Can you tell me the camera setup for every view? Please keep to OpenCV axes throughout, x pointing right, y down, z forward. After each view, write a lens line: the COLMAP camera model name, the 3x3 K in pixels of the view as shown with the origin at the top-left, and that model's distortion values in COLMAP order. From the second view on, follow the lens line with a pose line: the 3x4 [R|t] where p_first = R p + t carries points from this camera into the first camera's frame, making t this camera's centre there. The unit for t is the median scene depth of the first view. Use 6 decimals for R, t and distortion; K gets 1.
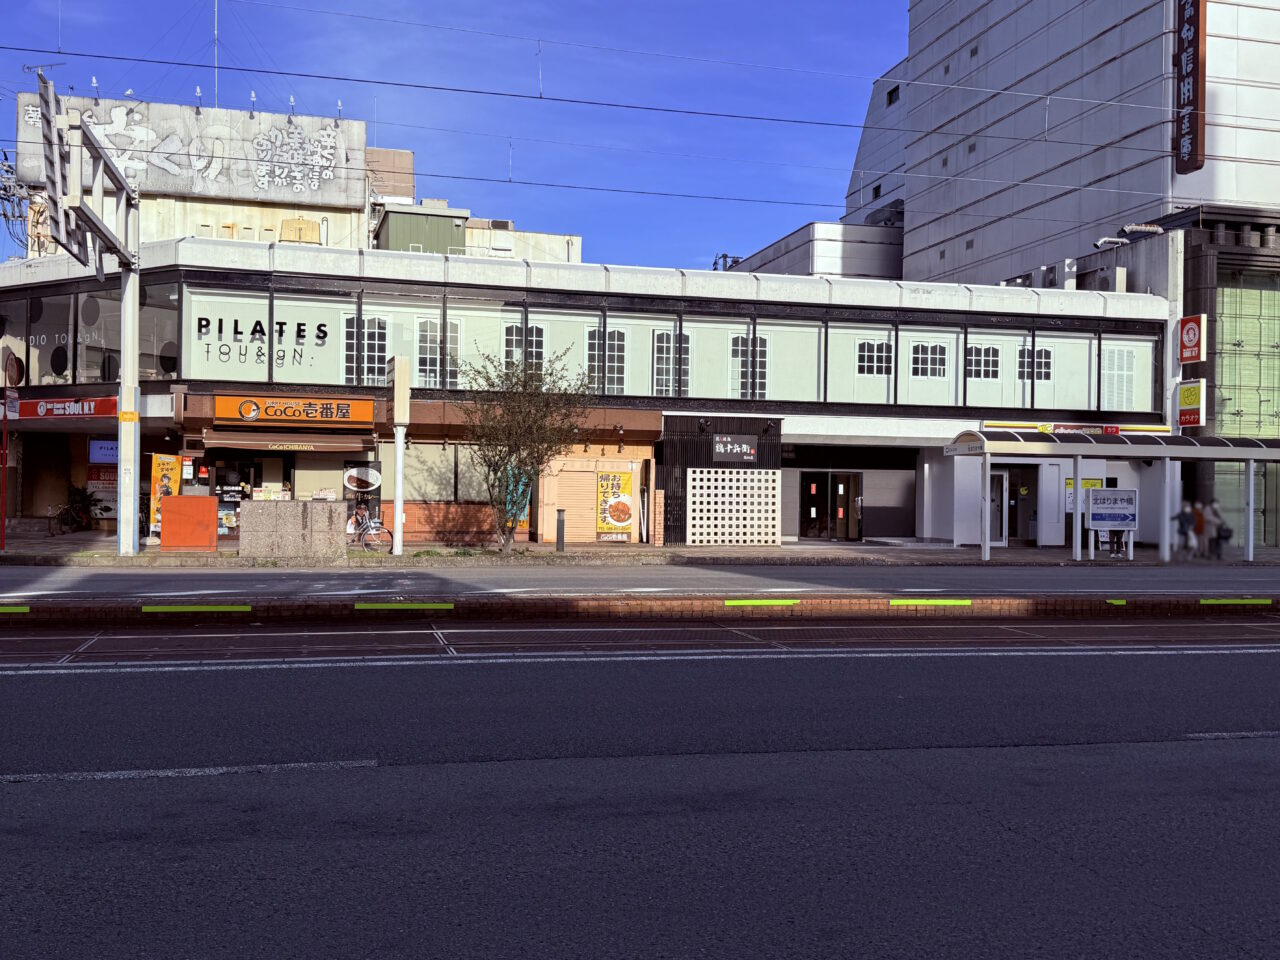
lens RADIAL K [[1294.2, 0, 639.5], [0, 1294.2, 479.0], [0, 0, 1]] dist [-0.075284, 0.000000]
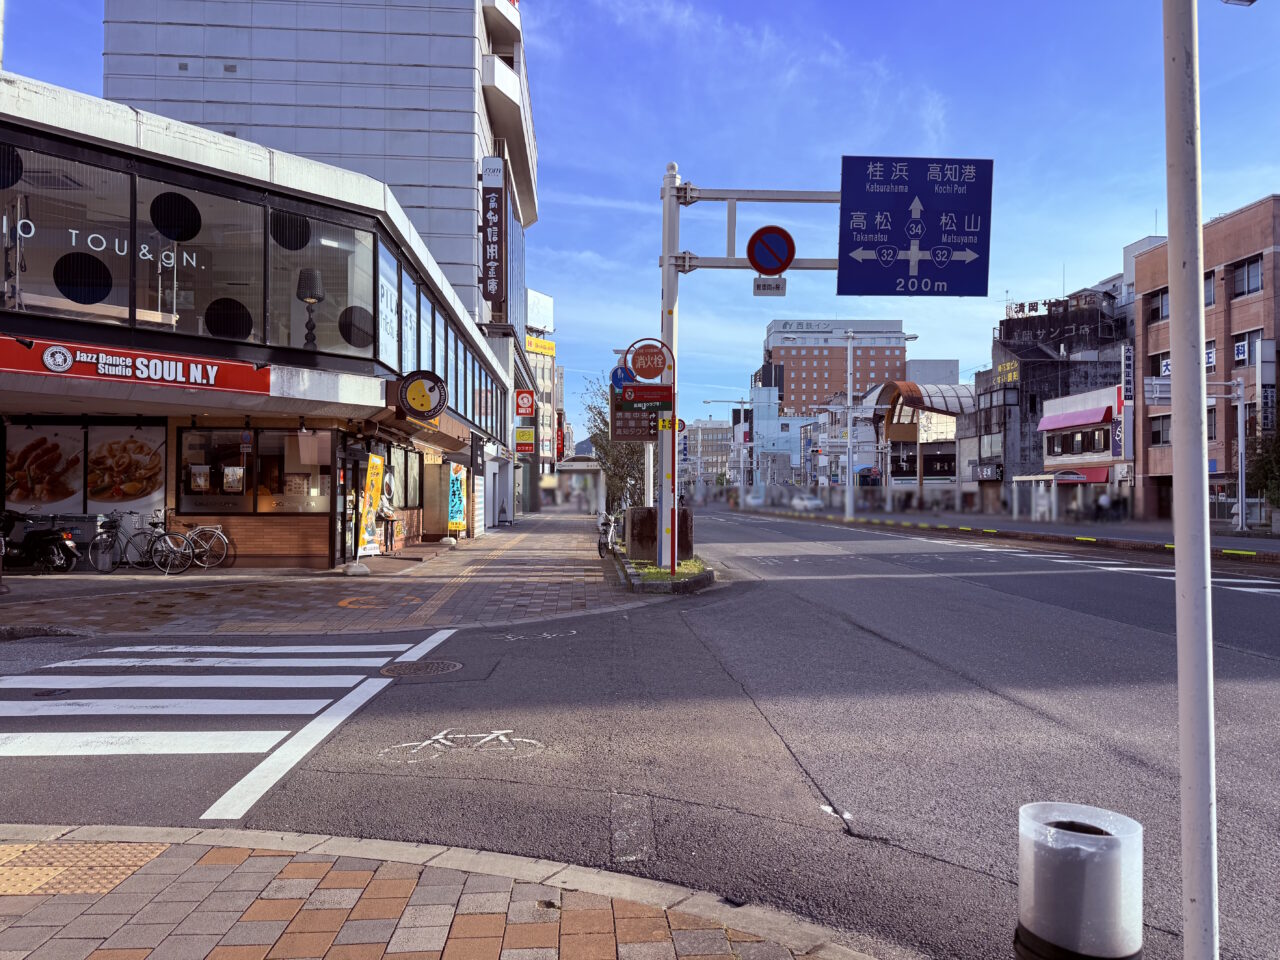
lens RADIAL K [[879.3, 0, 639.2], [0, 879.3, 488.4], [0, 0, 1]] dist [0.040538, -0.000091]
pose [[0.159987, -0.010095, 0.987067, -0.784065], [-0.003661, 0.999935, 0.010820, -0.006259], [-0.987112, -0.005345, 0.159940, 0.694280]]
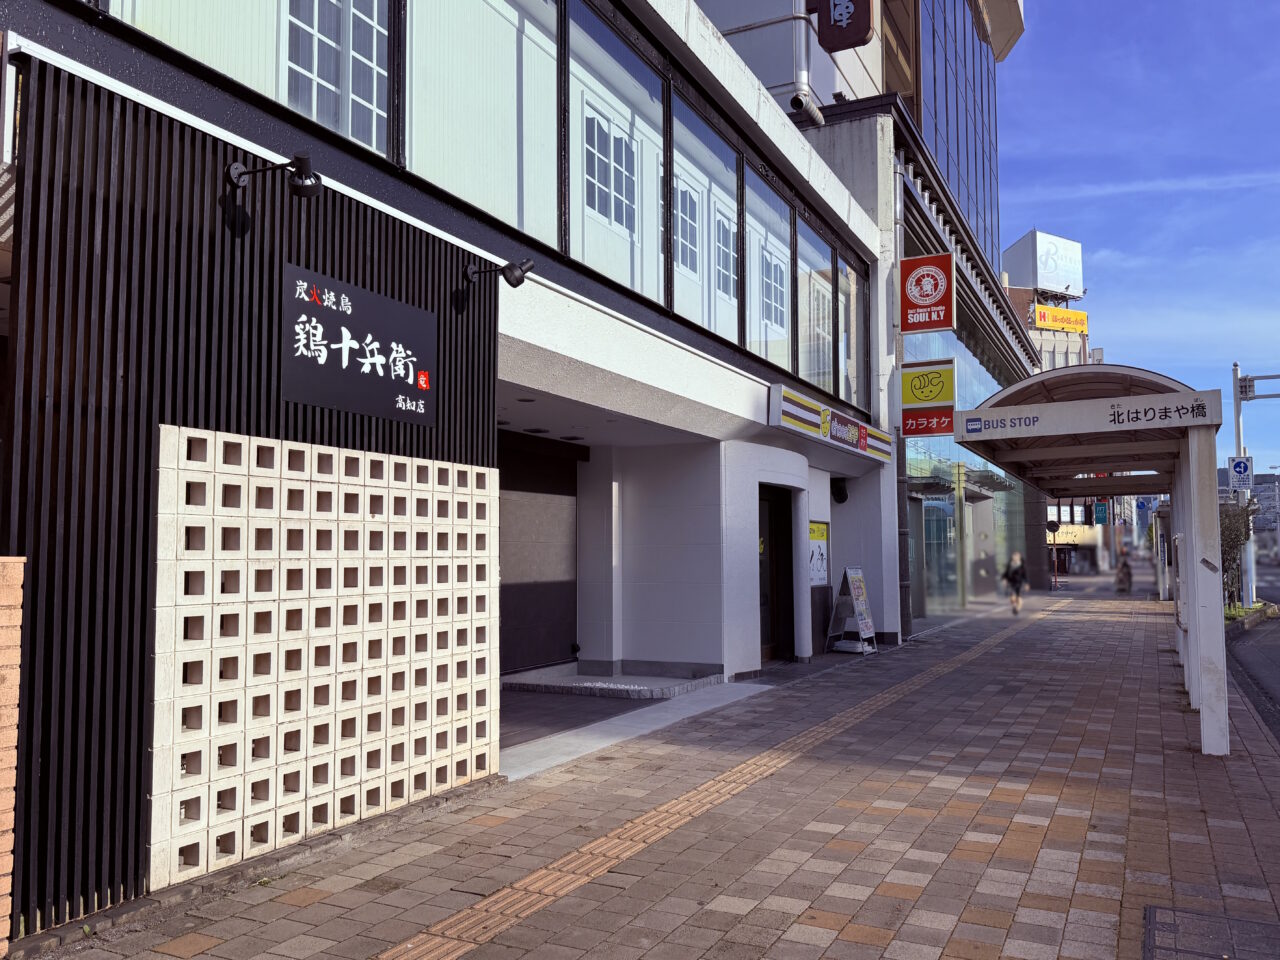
lens RADIAL K [[1008.6, 0, 654.0], [0, 1008.6, 501.2], [0, 0, 1]] dist [0.049946, -0.010026]
pose [[0.627601, 0.022615, 0.778206, -0.025400], [0.015506, 0.999017, -0.041537, 0.008133], [-0.778381, 0.038136, 0.626633, 0.854311]]
